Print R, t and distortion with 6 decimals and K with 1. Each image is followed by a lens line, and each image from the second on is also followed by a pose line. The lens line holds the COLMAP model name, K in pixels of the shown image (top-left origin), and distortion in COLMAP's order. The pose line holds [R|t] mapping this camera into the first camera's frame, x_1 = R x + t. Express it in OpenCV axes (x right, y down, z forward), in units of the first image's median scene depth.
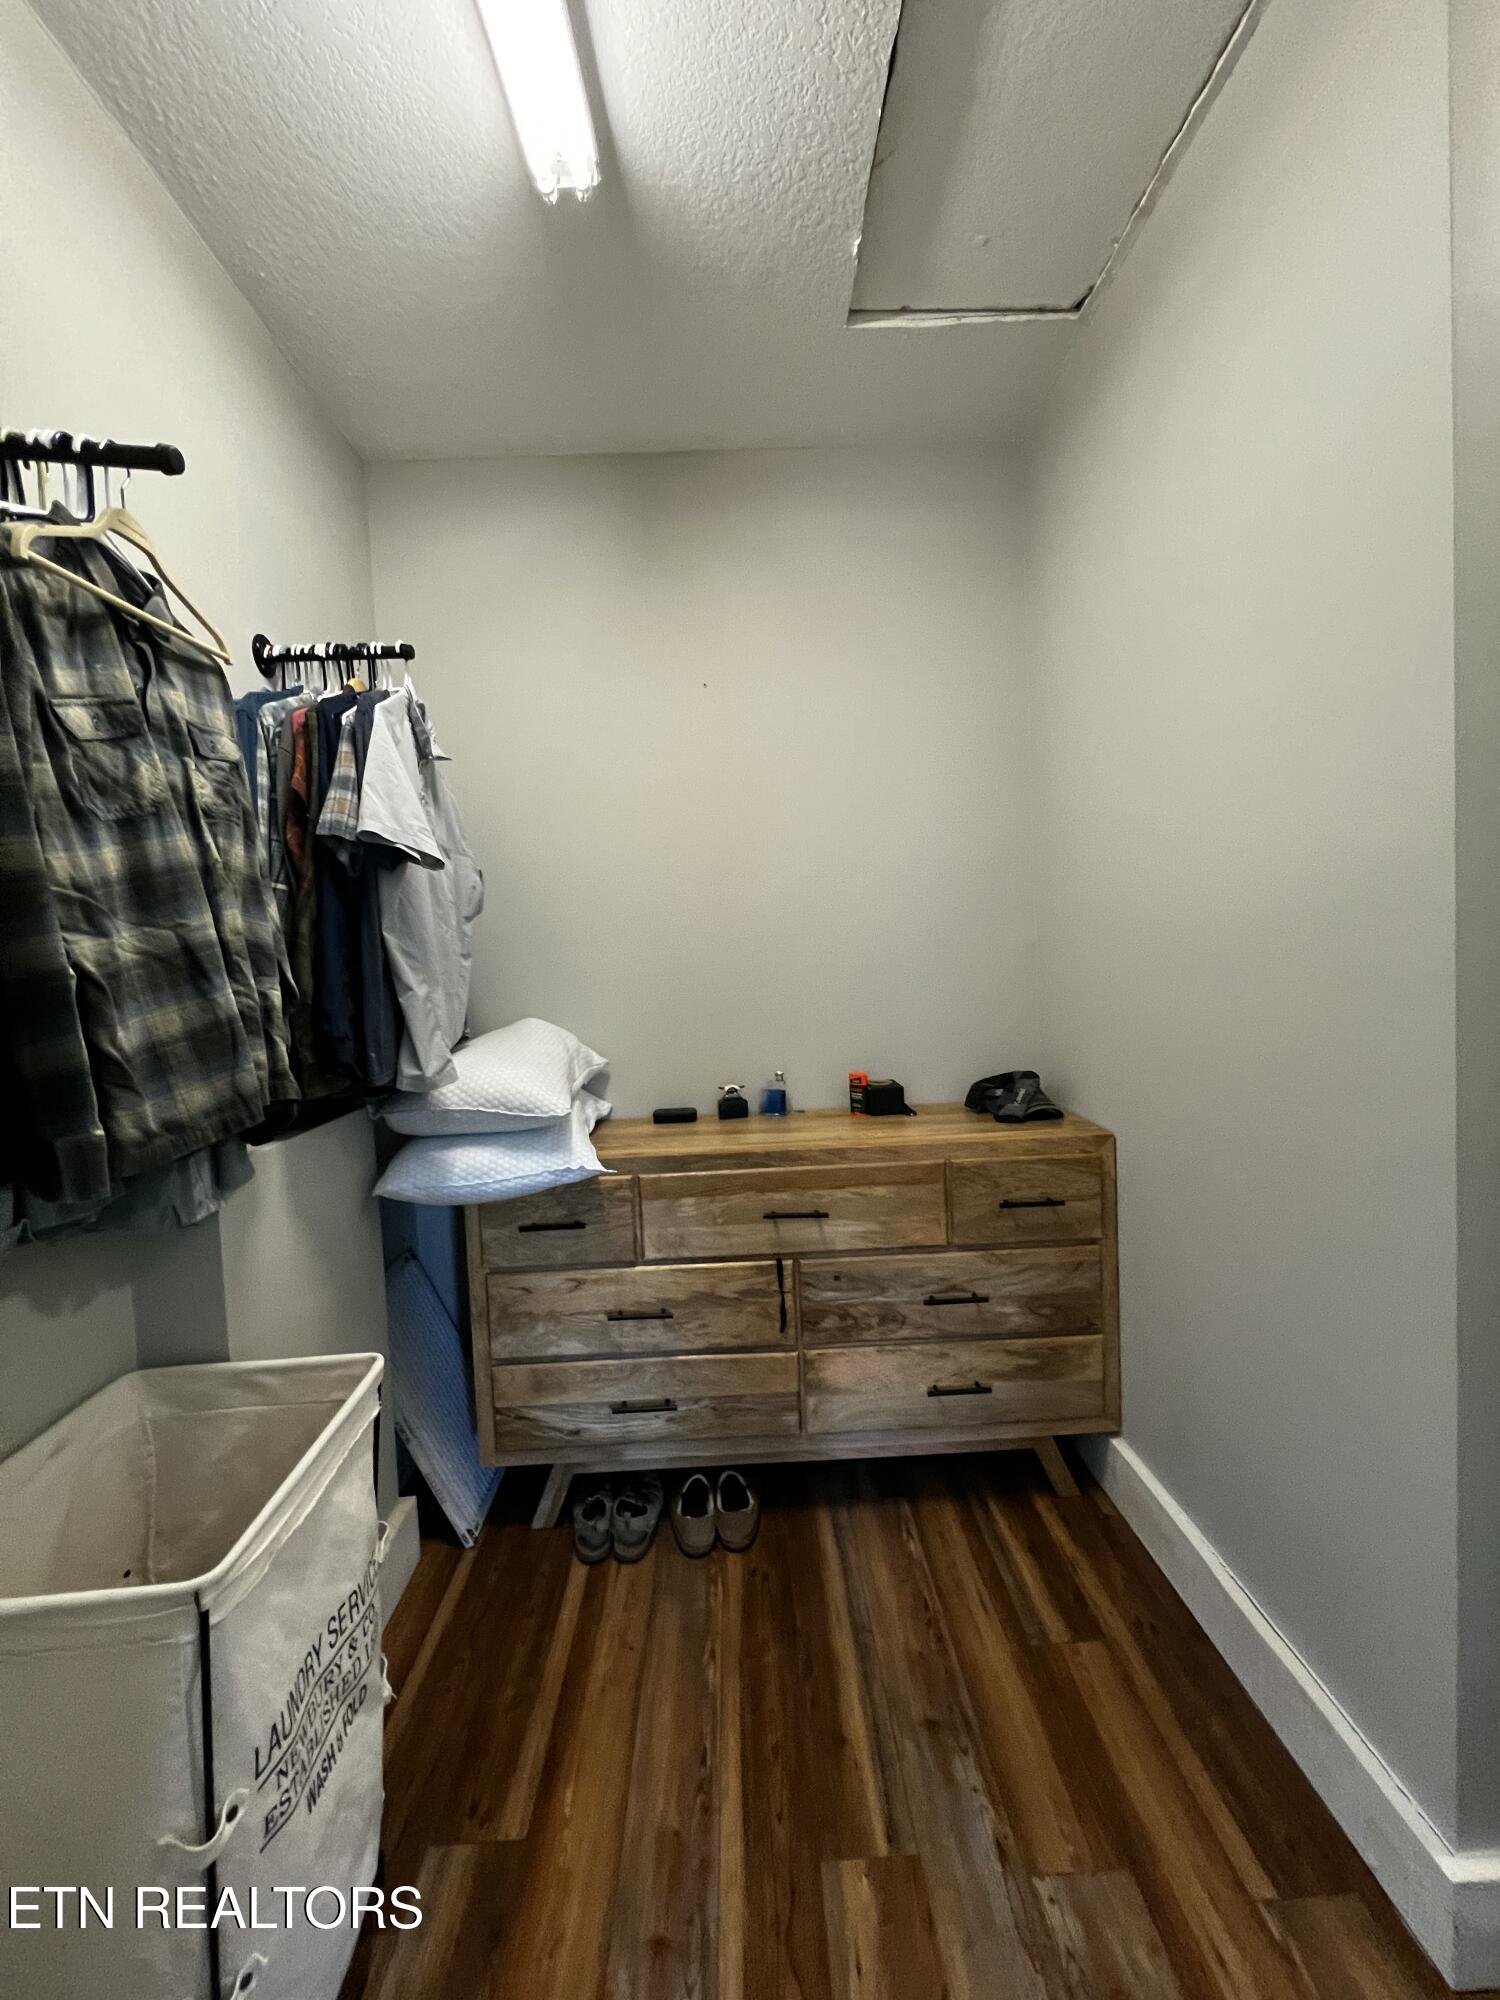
lens RADIAL K [[800.6, 0, 750.0], [0, 800.6, 1000.0], [0, 0, 1]] dist [0.001613, -0.000277]
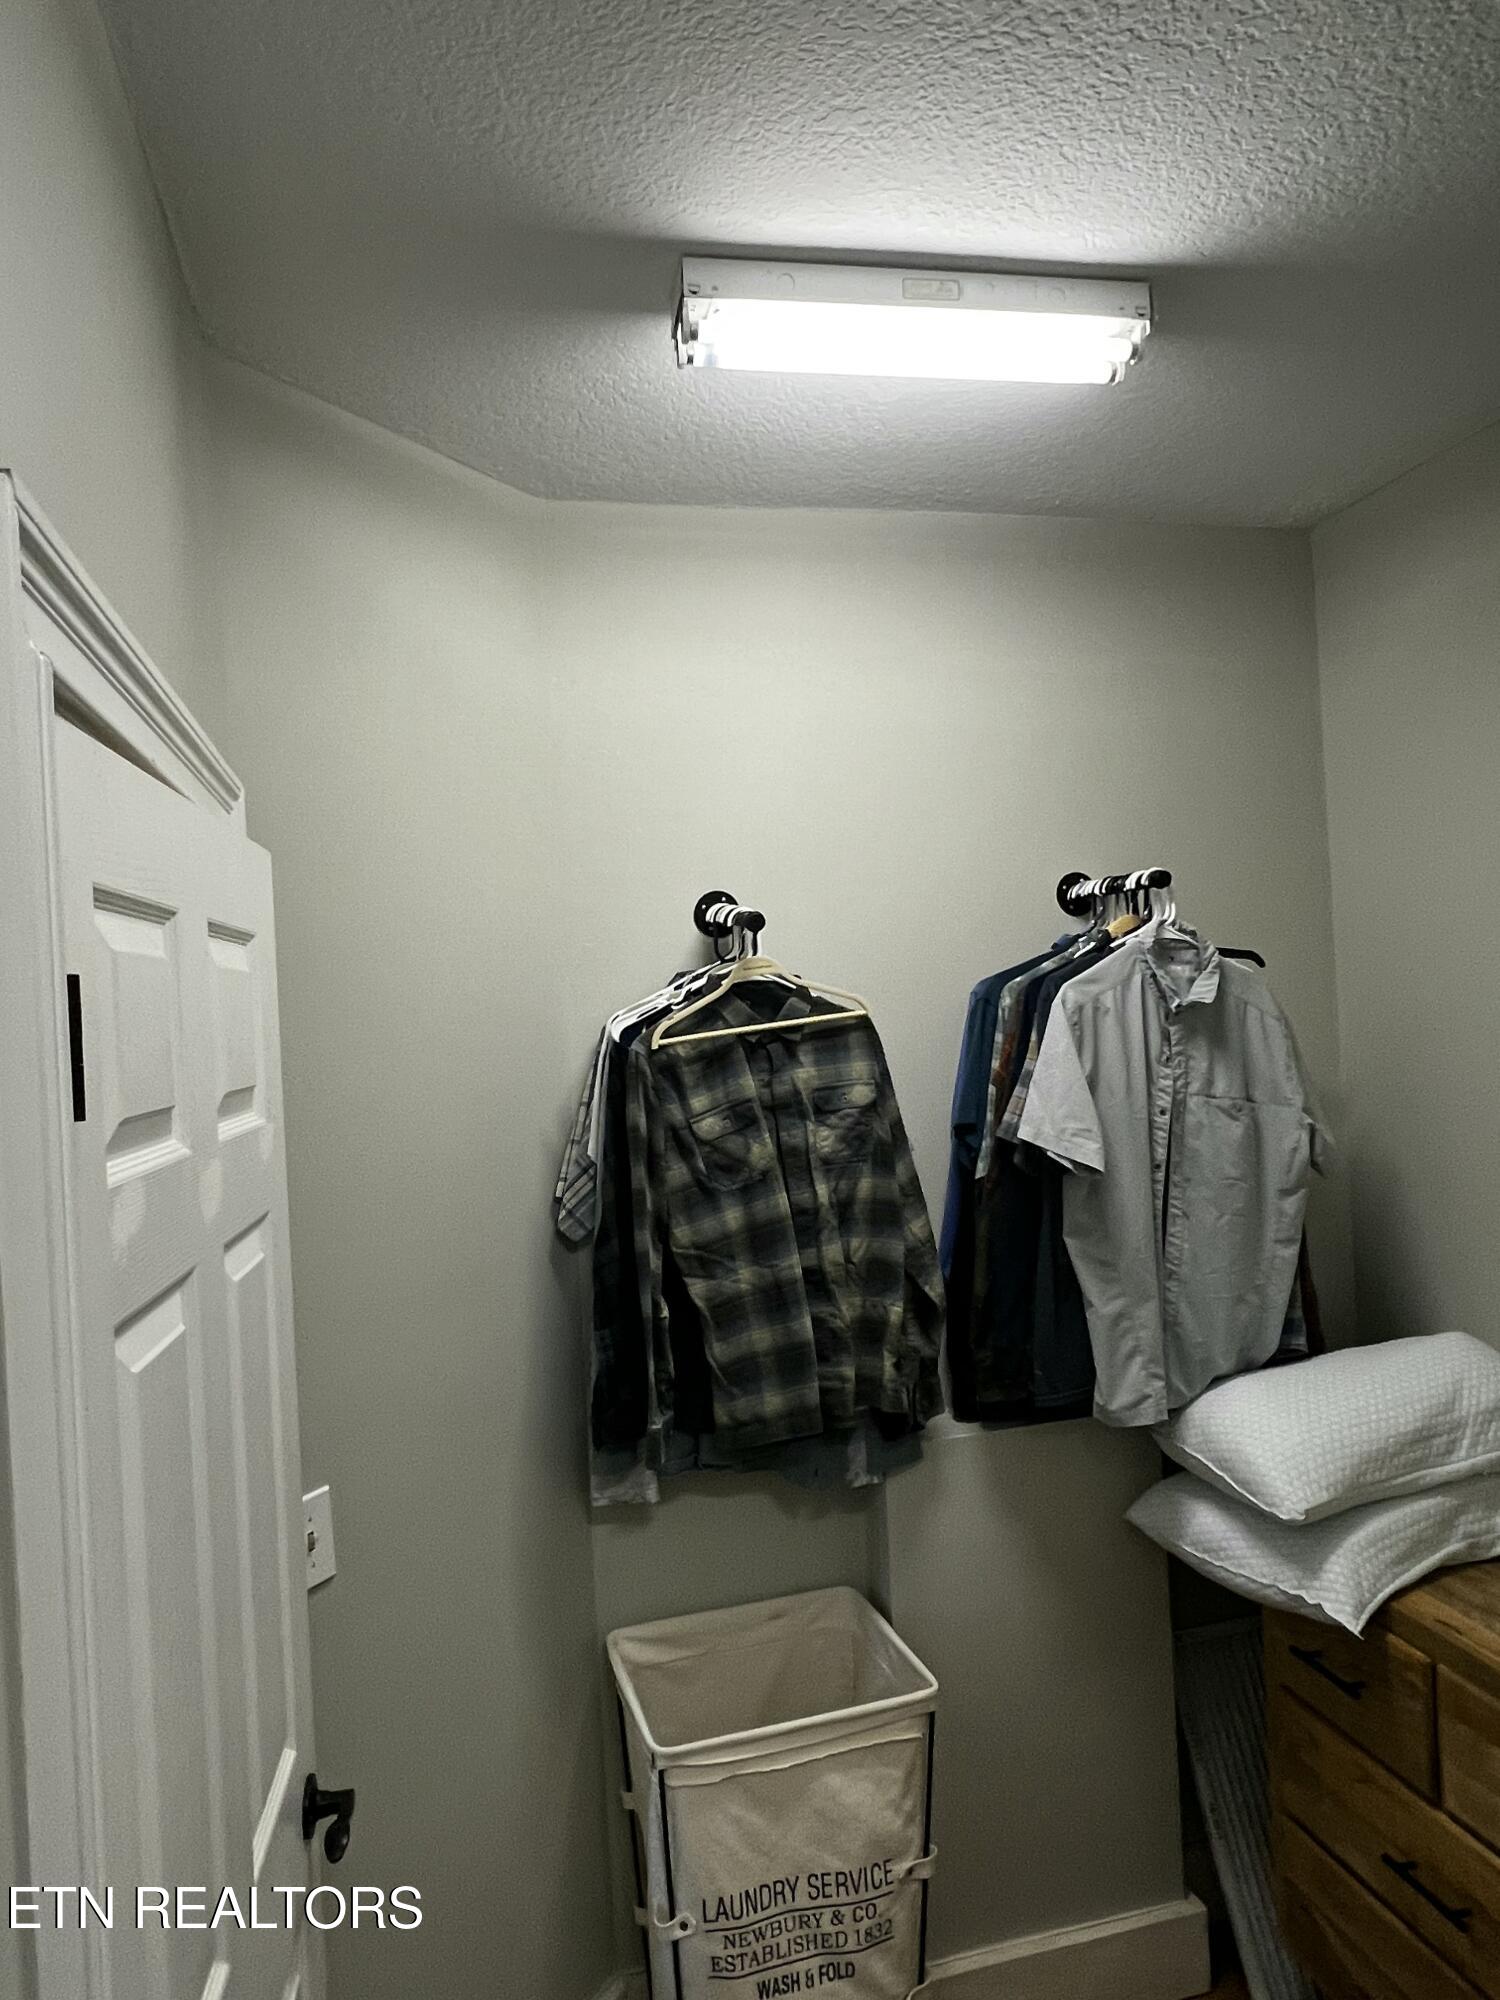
lens RADIAL K [[1278.9, 0, 750.0], [0, 1278.9, 1000.0], [0, 0, 1]] dist [0.001128, -0.002489]
pose [[0.205545, 0.037893, -0.977914, 1.302172], [-0.008010, 0.999282, 0.037037, -0.606743], [0.978615, 0.000220, 0.205701, 0.545328]]
